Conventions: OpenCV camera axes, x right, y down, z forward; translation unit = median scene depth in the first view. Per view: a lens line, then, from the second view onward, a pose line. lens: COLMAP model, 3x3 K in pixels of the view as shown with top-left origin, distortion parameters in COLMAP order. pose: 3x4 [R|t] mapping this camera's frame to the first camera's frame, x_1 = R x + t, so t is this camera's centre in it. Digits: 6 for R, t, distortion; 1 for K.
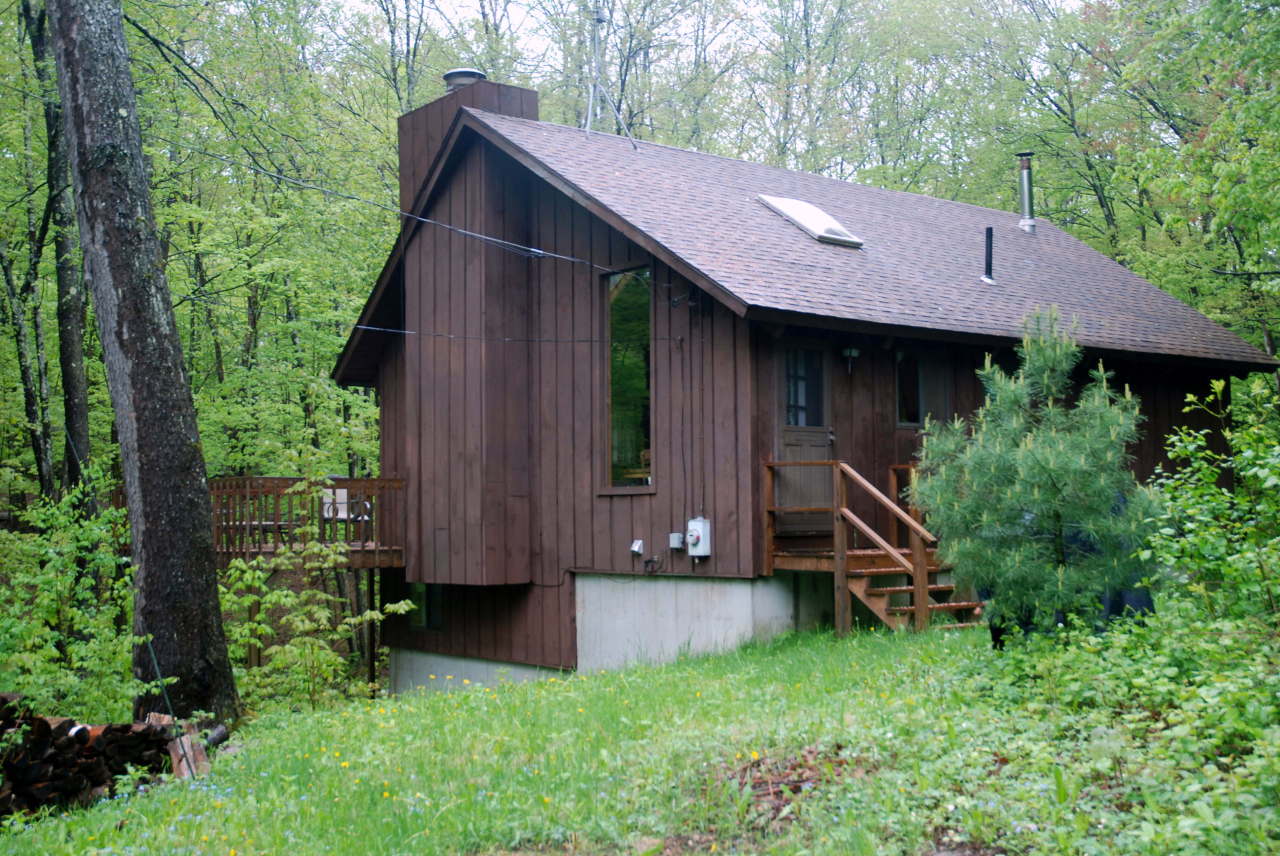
lens RADIAL K [[1147.1, 0, 640.0], [0, 1147.1, 428.0], [0, 0, 1]] dist [-0.131995, 0.172412]
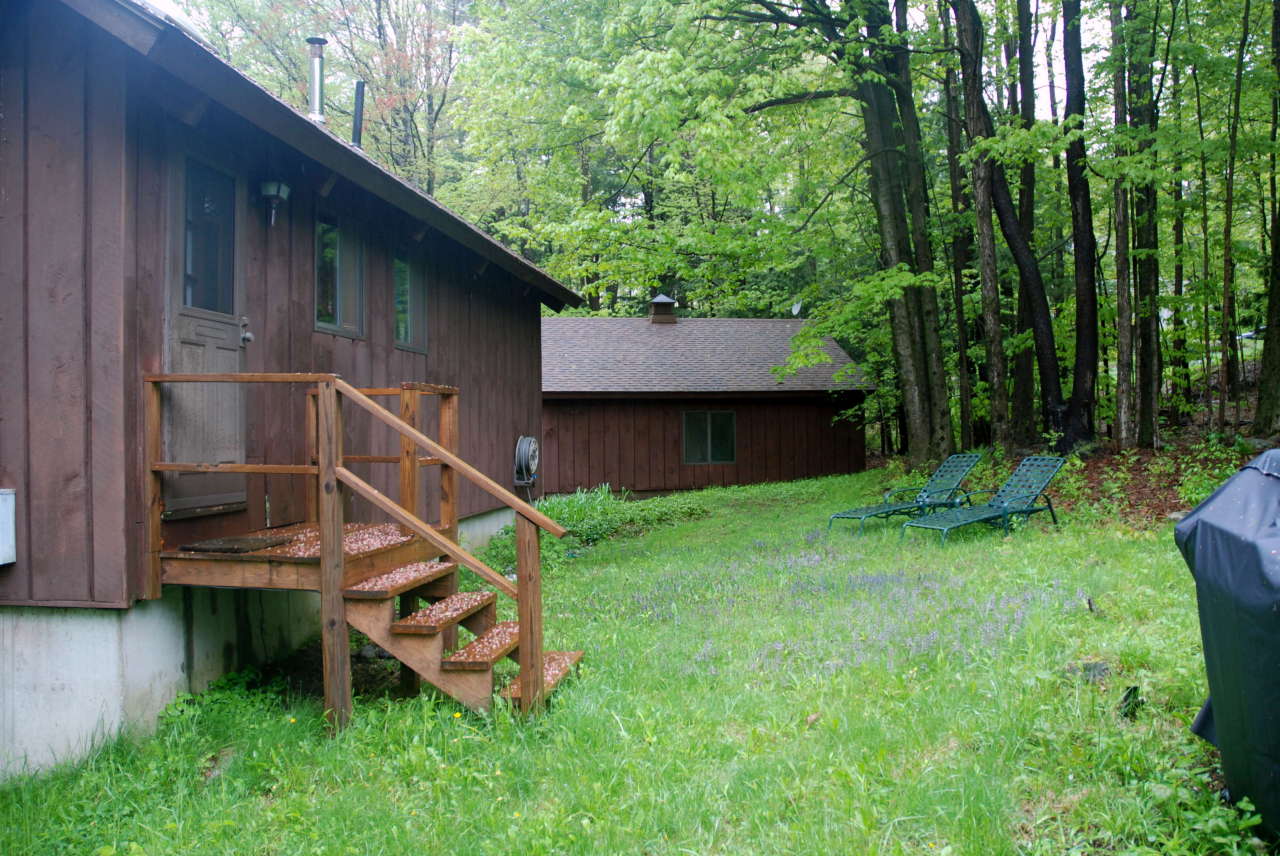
lens RADIAL K [[1147.1, 0, 640.0], [0, 1147.1, 428.0], [0, 0, 1]] dist [-0.131995, 0.172412]
pose [[0.774340, 0.002820, 0.632763, -0.035050], [-0.037815, 0.998409, 0.041827, 0.025238], [-0.631638, -0.056316, 0.773215, 0.485140]]
